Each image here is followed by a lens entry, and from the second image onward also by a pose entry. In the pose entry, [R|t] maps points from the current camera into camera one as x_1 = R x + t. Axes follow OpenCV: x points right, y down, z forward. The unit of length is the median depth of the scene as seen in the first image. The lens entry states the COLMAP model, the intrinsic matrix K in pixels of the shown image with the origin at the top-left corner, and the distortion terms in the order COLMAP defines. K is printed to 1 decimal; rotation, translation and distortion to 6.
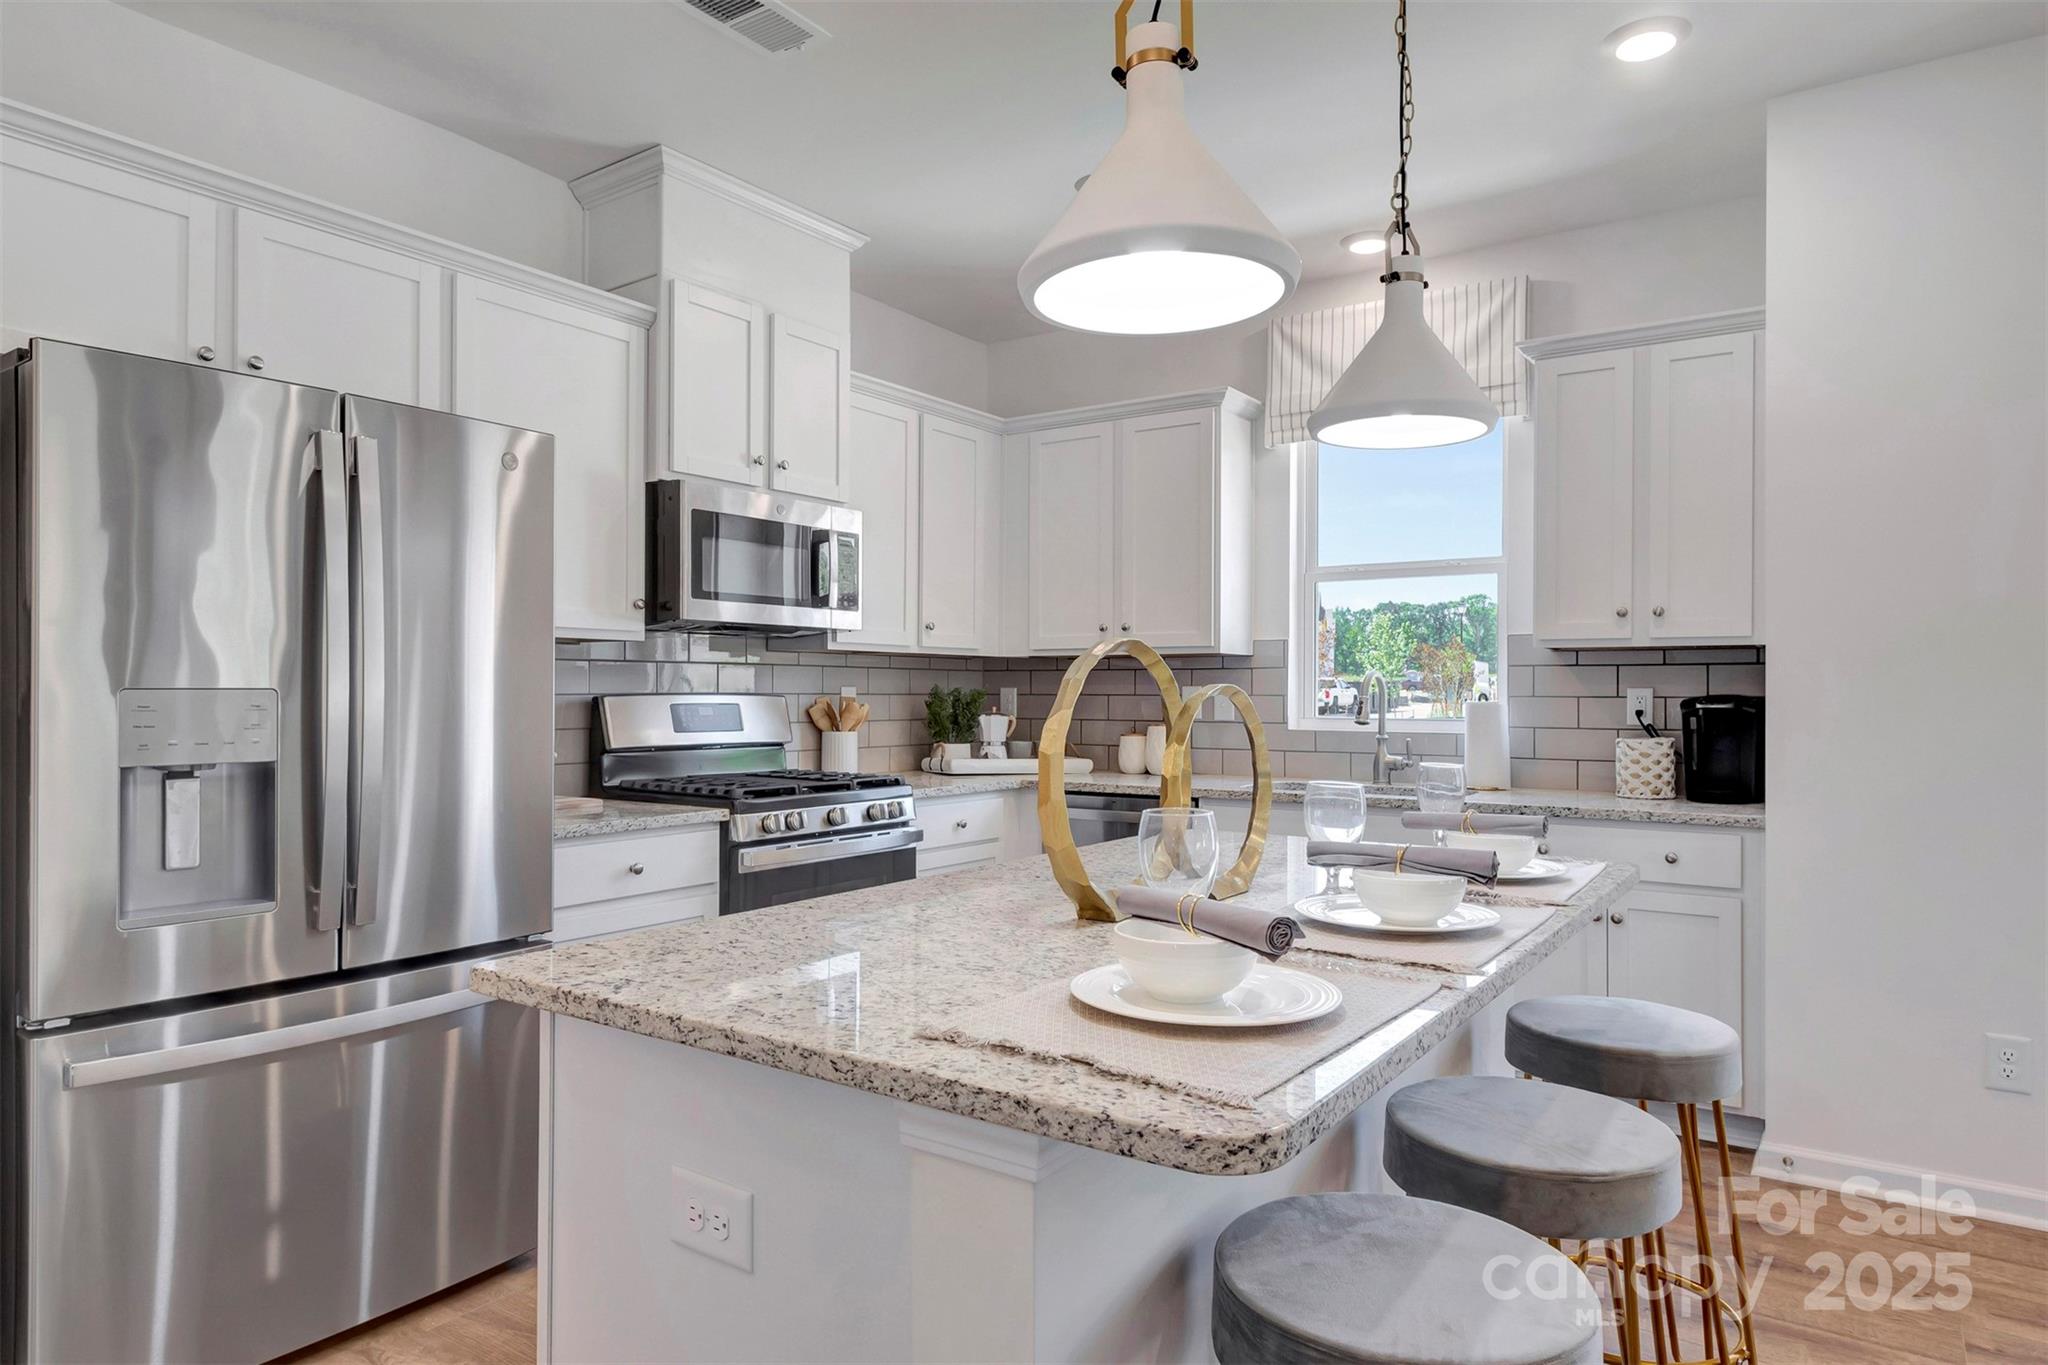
lens RADIAL K [[1232.0, 0, 1030.3], [0, 1232.0, 691.5], [0, 0, 1]] dist [0.002712, -0.000951]
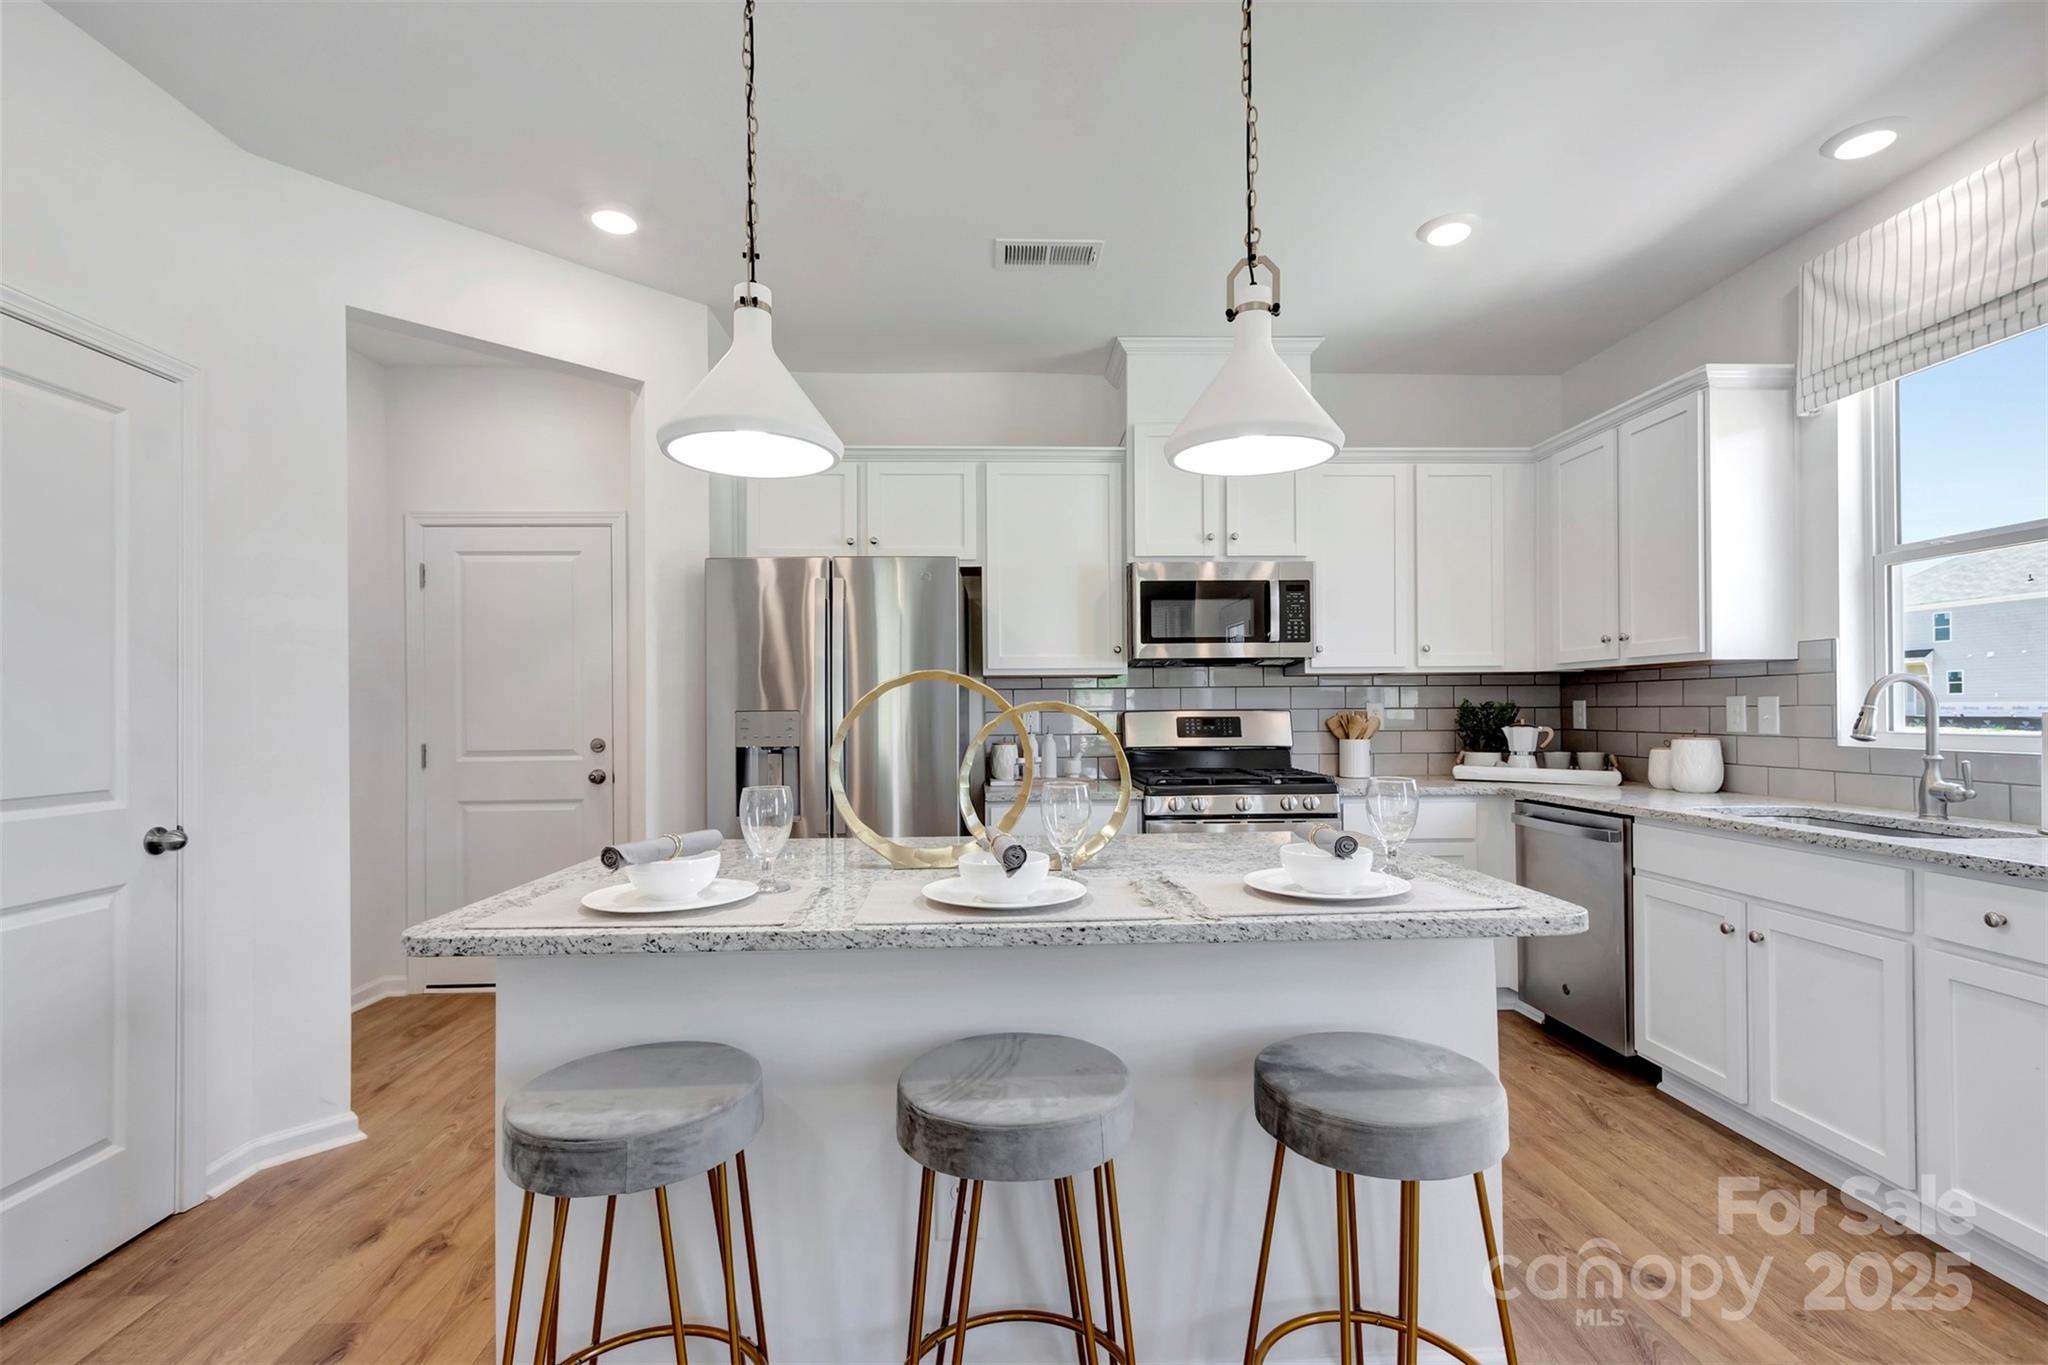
lens RADIAL K [[943.2, 0, 1023.8], [0, 943.2, 714.7], [0, 0, 1]] dist [0.001680, -0.000278]
pose [[0.600426, -0.004621, -0.799667, 0.406697], [0.011069, 0.999936, 0.002533, 0.002003], [0.799604, -0.010372, 0.600438, 0.177792]]
